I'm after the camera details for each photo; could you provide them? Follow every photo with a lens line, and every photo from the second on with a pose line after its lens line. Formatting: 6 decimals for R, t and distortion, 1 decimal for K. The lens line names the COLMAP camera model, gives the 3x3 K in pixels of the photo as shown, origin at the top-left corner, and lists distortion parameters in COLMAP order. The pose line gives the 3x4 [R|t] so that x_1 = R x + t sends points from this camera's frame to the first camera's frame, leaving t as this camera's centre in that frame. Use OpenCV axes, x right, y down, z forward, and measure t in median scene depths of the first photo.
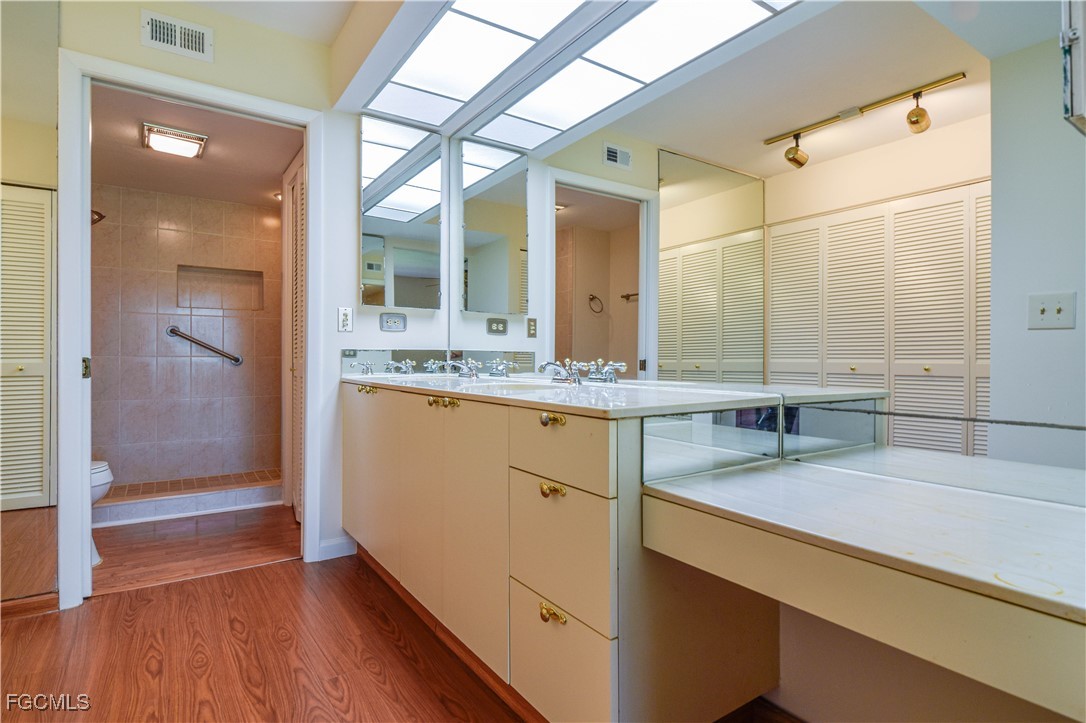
lens RADIAL K [[547.3, 0, 539.5], [0, 547.3, 359.3], [0, 0, 1]] dist [0.004817, -0.007521]
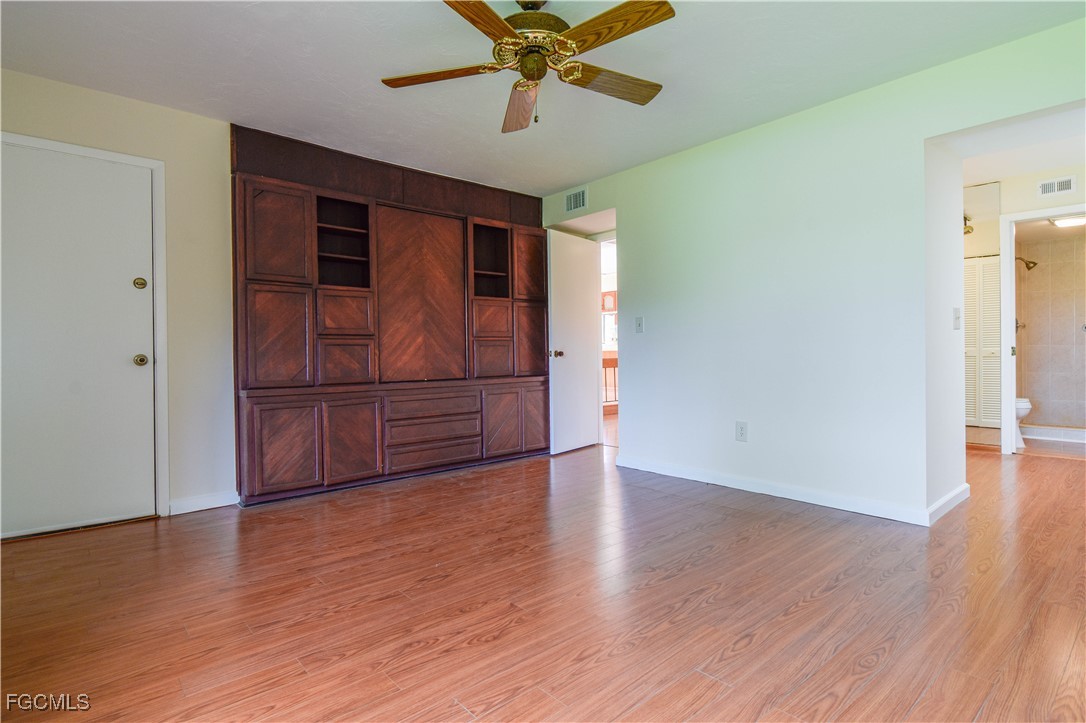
lens RADIAL K [[547.3, 0, 544.1], [0, 547.3, 357.3], [0, 0, 1]] dist [0.004817, -0.007521]
pose [[0.102504, 0.003495, -0.994726, 1.141668], [0.013197, 0.999901, 0.004873, 0.003221], [0.994645, -0.013627, 0.102448, -1.085027]]
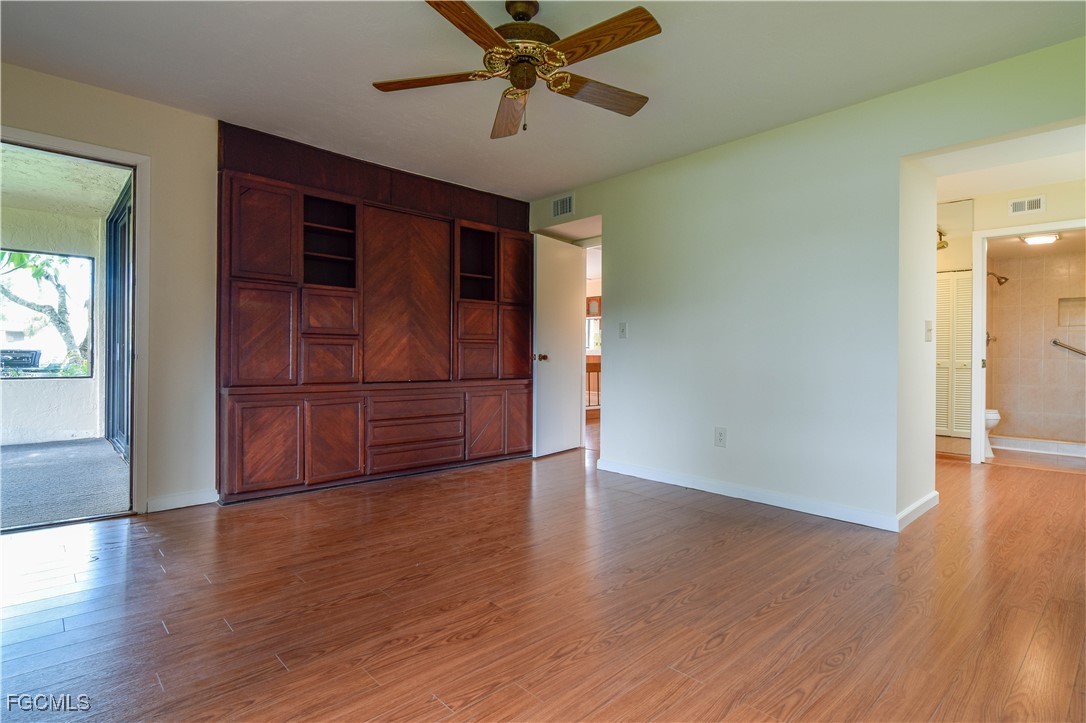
lens RADIAL K [[547.3, 0, 546.0], [0, 547.3, 357.0], [0, 0, 1]] dist [0.004817, -0.007521]
pose [[0.134154, -0.001028, -0.990960, 1.151737], [-0.006480, 0.999977, -0.001914, 0.003049], [0.990939, 0.006679, 0.134144, -1.085410]]
